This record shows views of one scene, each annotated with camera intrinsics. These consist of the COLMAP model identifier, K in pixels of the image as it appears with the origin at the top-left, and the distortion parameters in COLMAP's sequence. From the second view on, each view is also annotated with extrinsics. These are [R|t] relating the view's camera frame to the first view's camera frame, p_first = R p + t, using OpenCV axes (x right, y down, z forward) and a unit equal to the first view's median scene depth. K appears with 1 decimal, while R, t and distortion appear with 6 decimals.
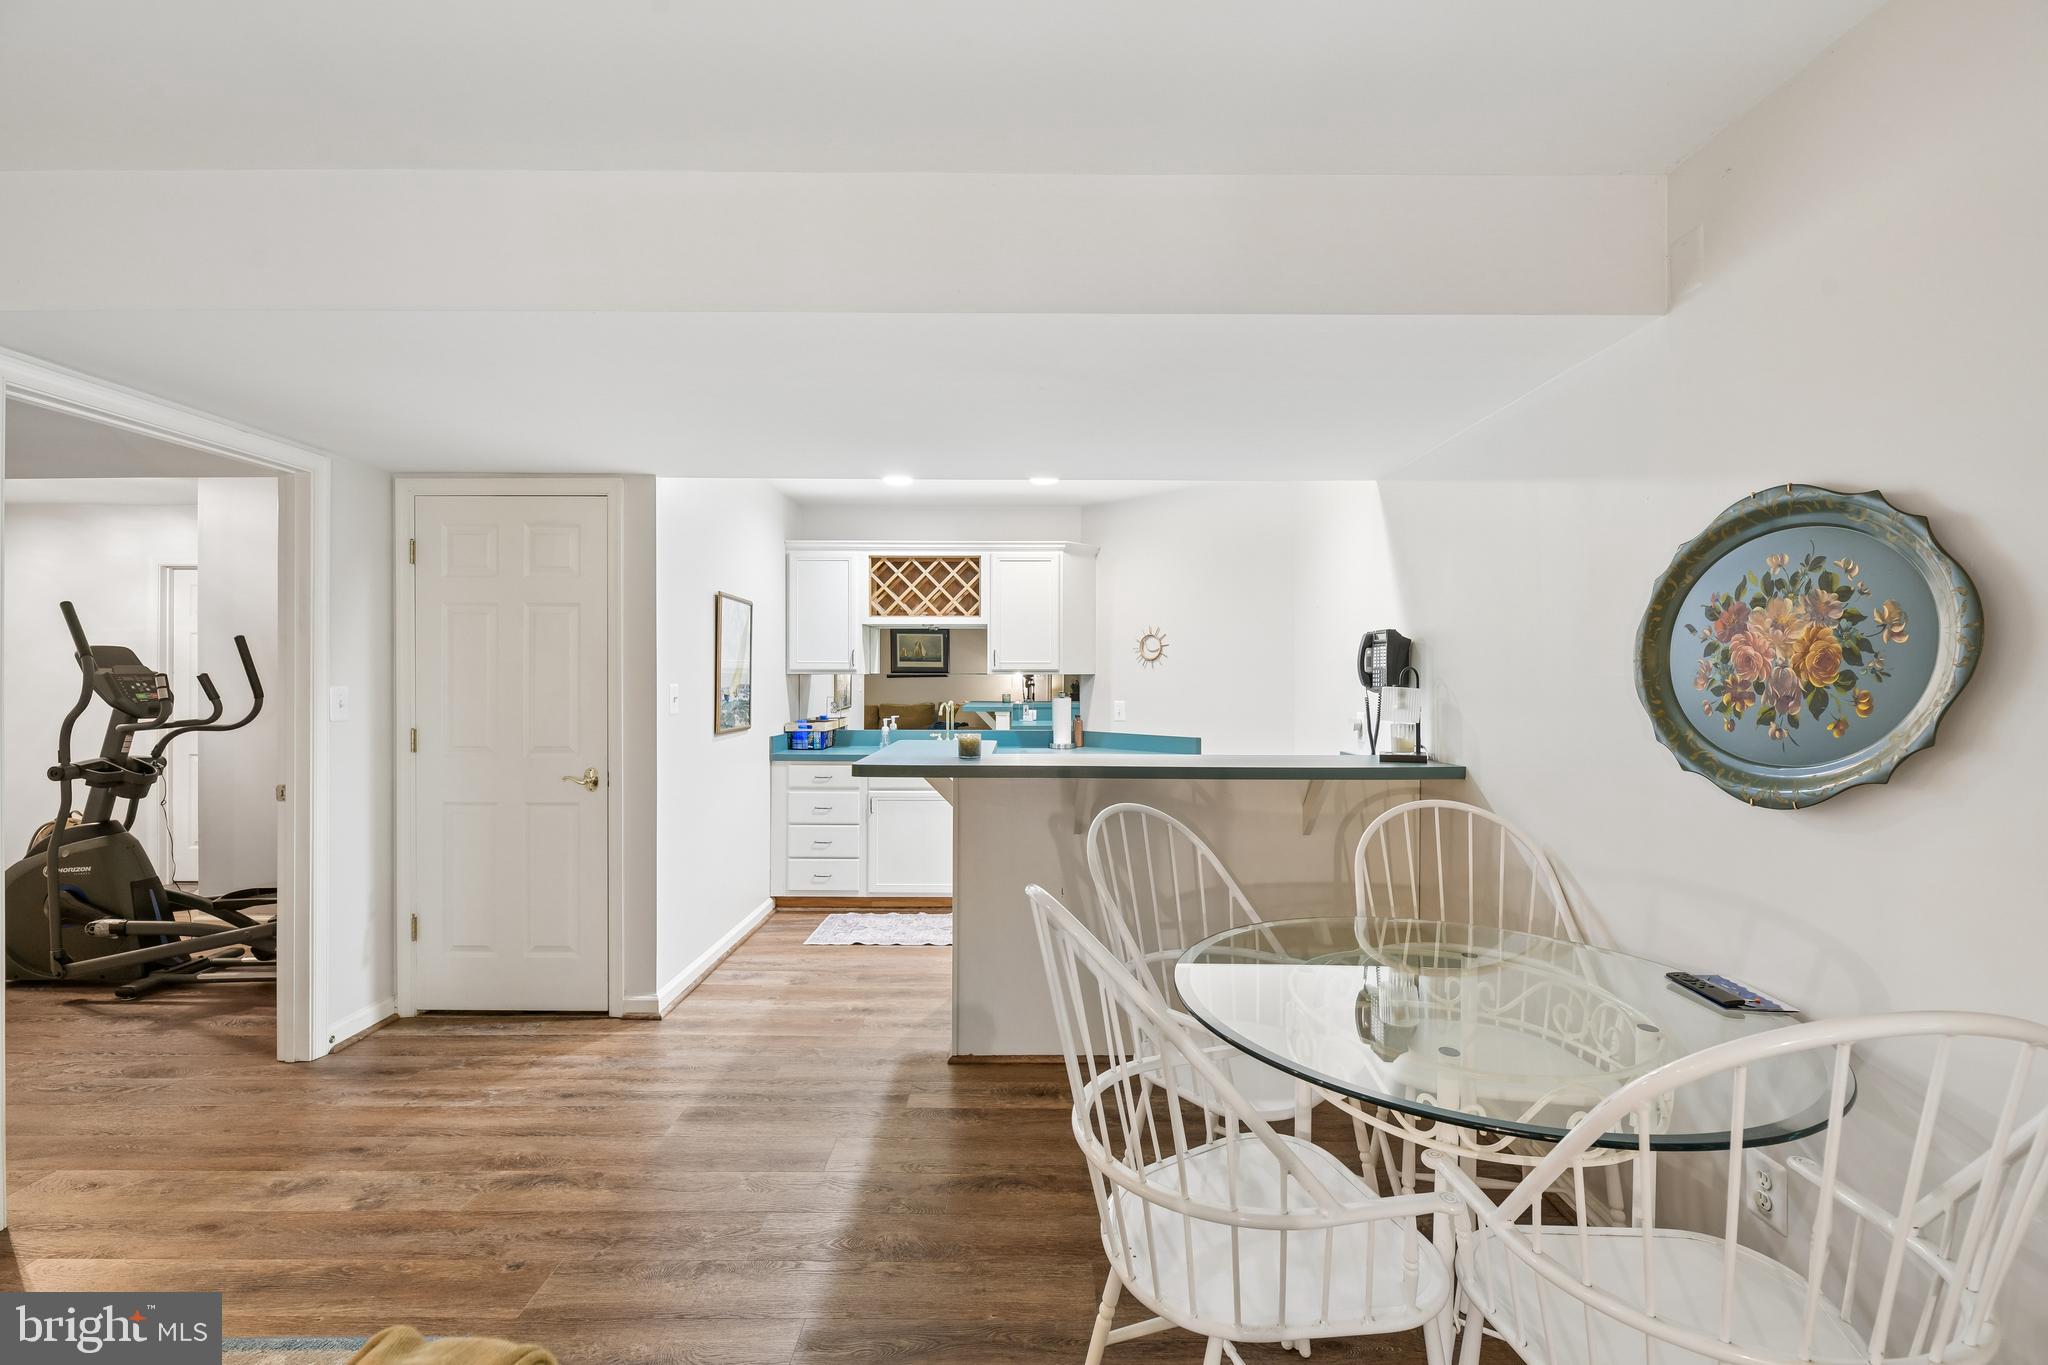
lens RADIAL K [[875.9, 0, 1036.5], [0, 875.9, 678.4], [0, 0, 1]] dist [0.004754, -0.004210]
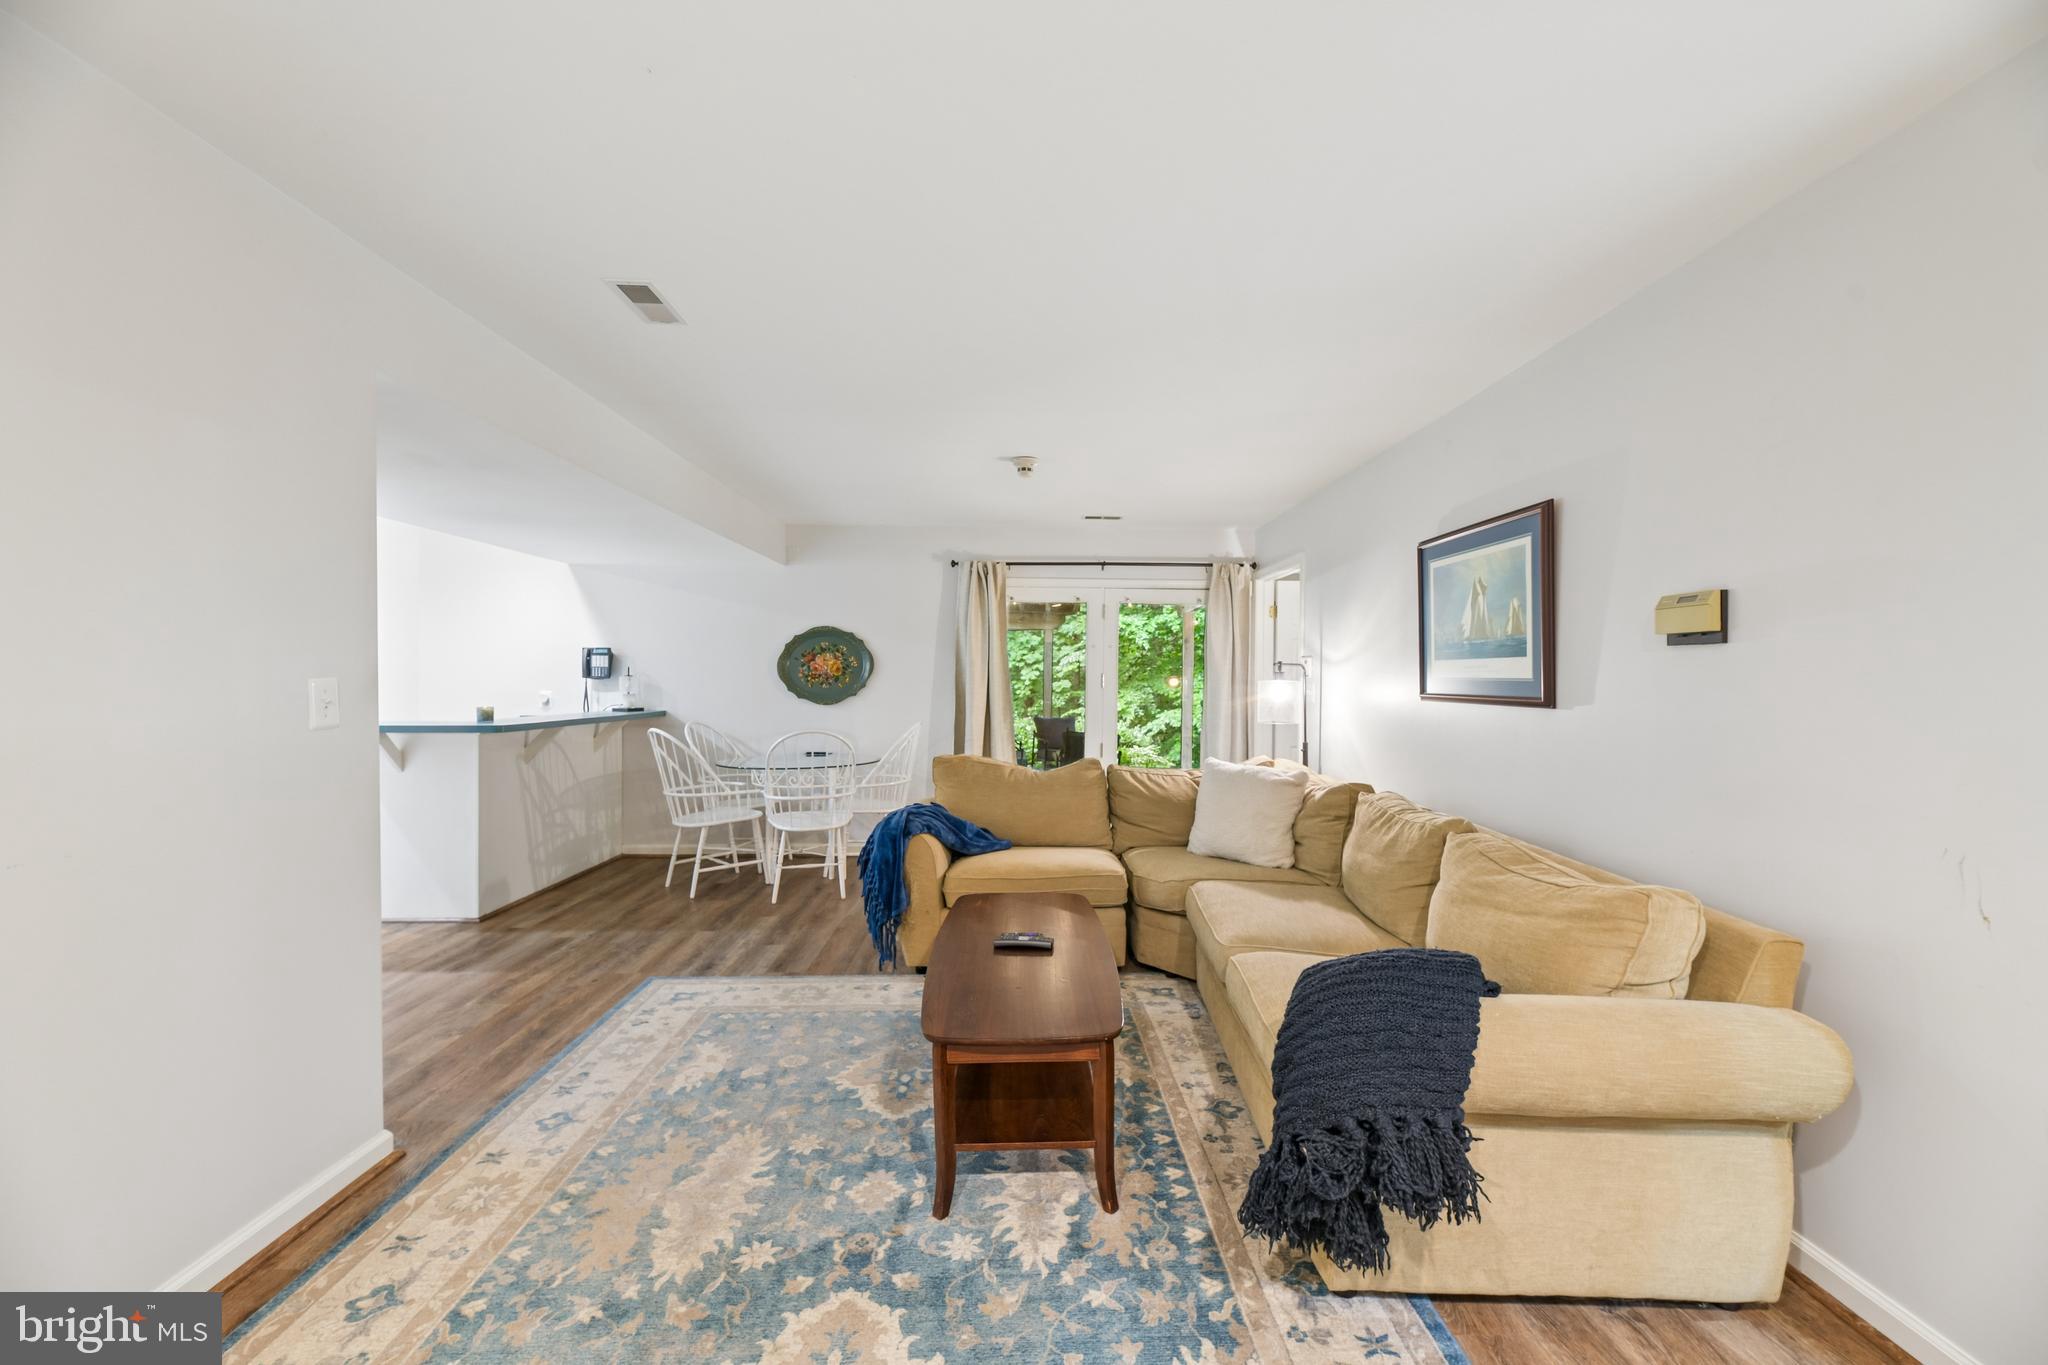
lens RADIAL K [[821.1, 0, 1034.9], [0, 821.1, 688.6], [0, 0, 1]] dist [-0.001577, -0.002841]
pose [[-0.018671, -0.015167, 0.999711, -1.288721], [-0.003650, 0.999879, 0.015101, 0.004492], [-0.999819, -0.003367, -0.018724, 0.047674]]
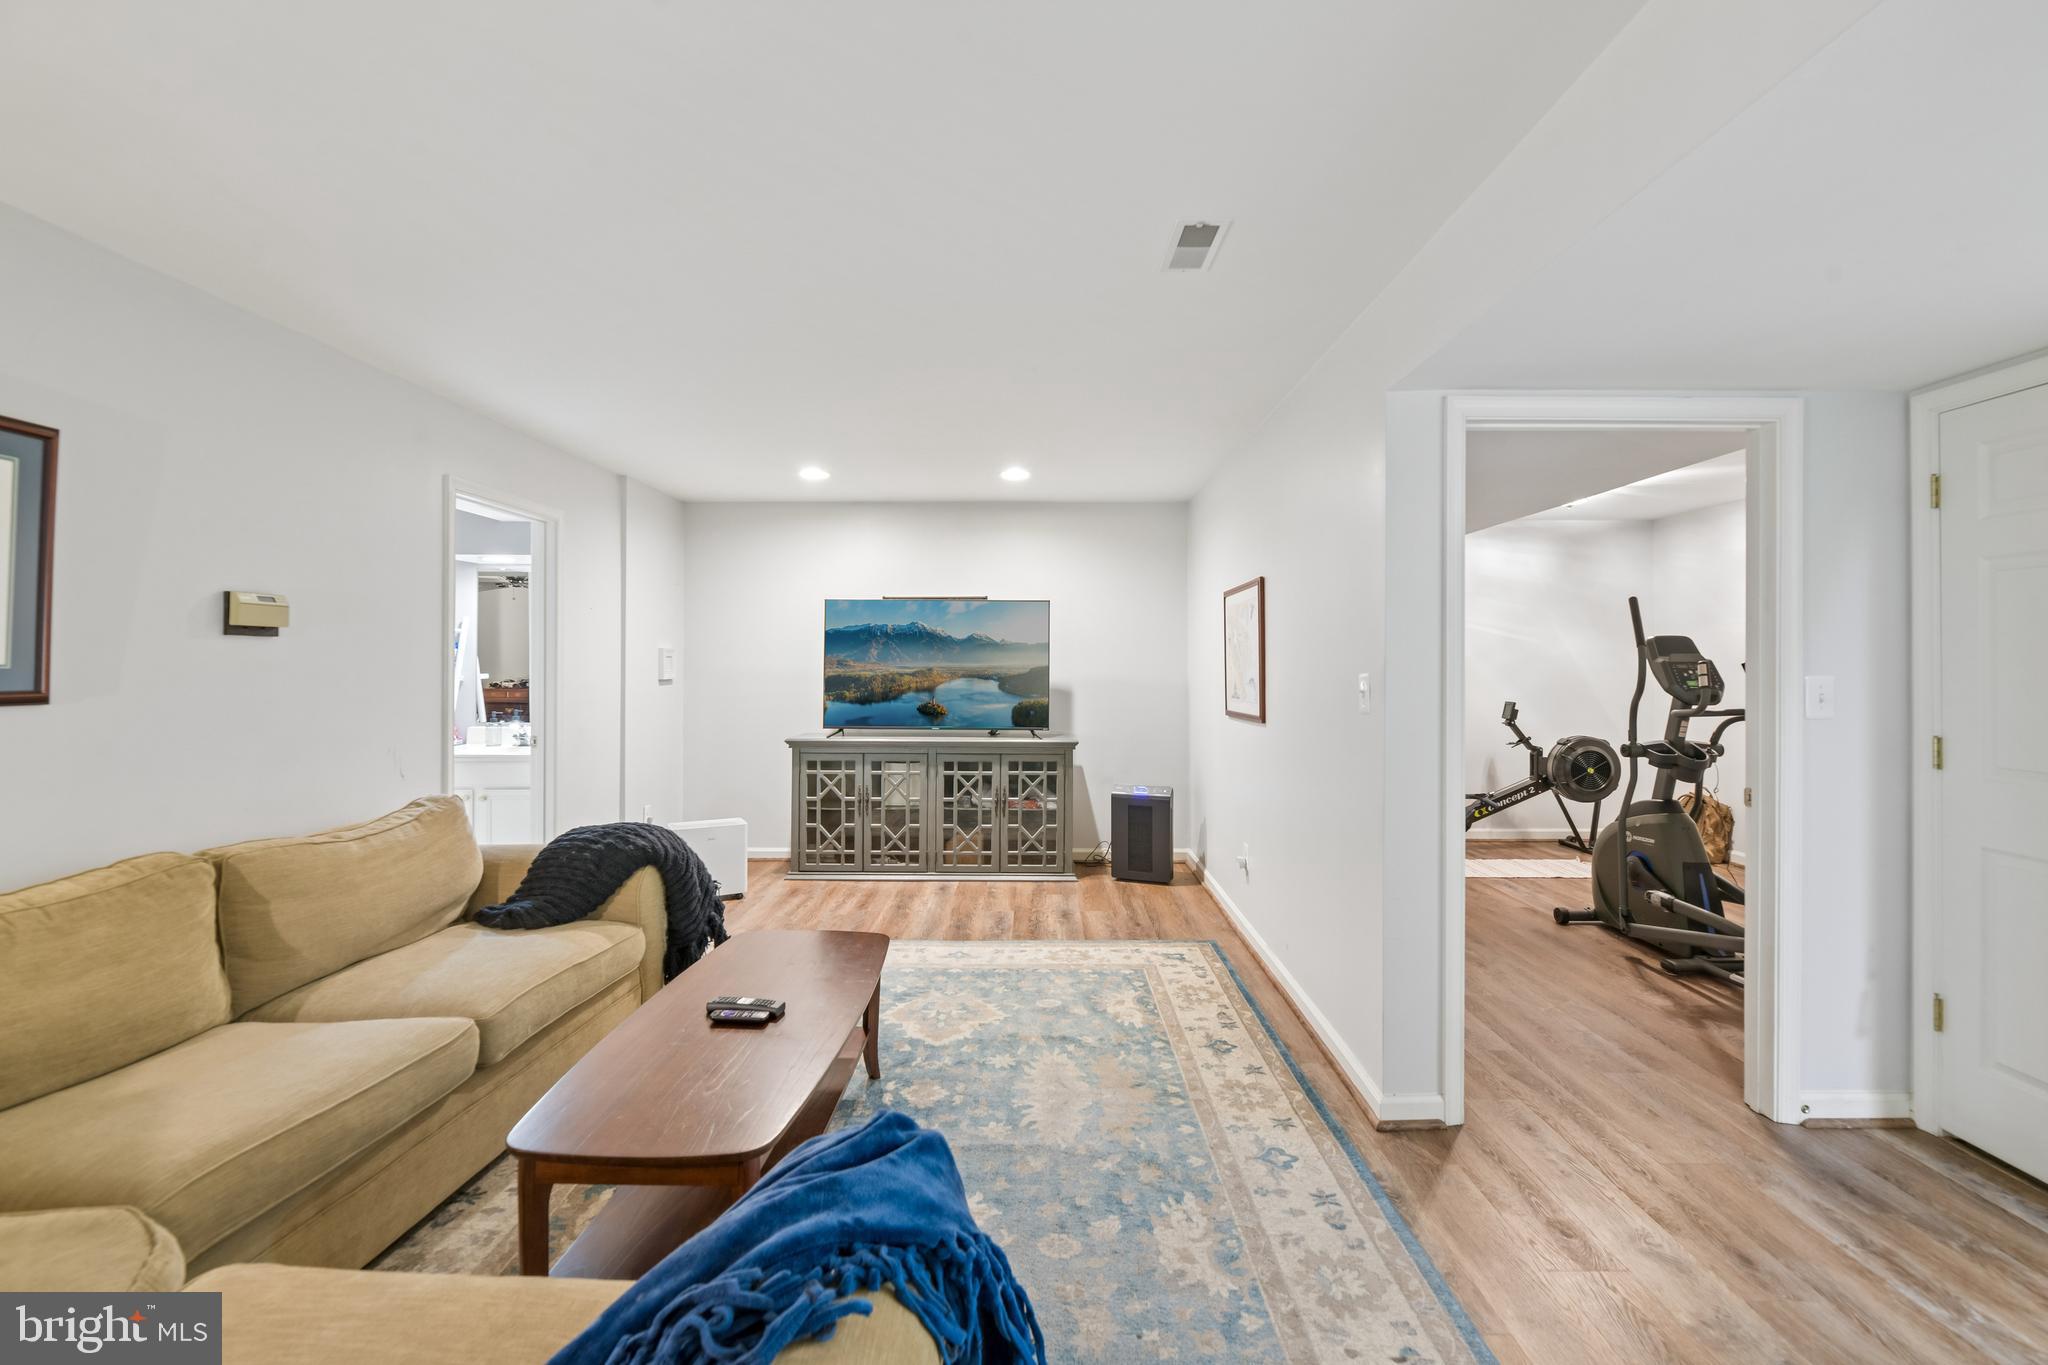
lens RADIAL K [[875.9, 0, 1037.1], [0, 875.9, 660.6], [0, 0, 1]] dist [0.004754, -0.004210]
pose [[-0.007405, -0.004400, -0.999963, 0.016284], [-0.004734, 0.999979, -0.004365, 0.001115], [0.999961, 0.004702, -0.007426, 0.244793]]
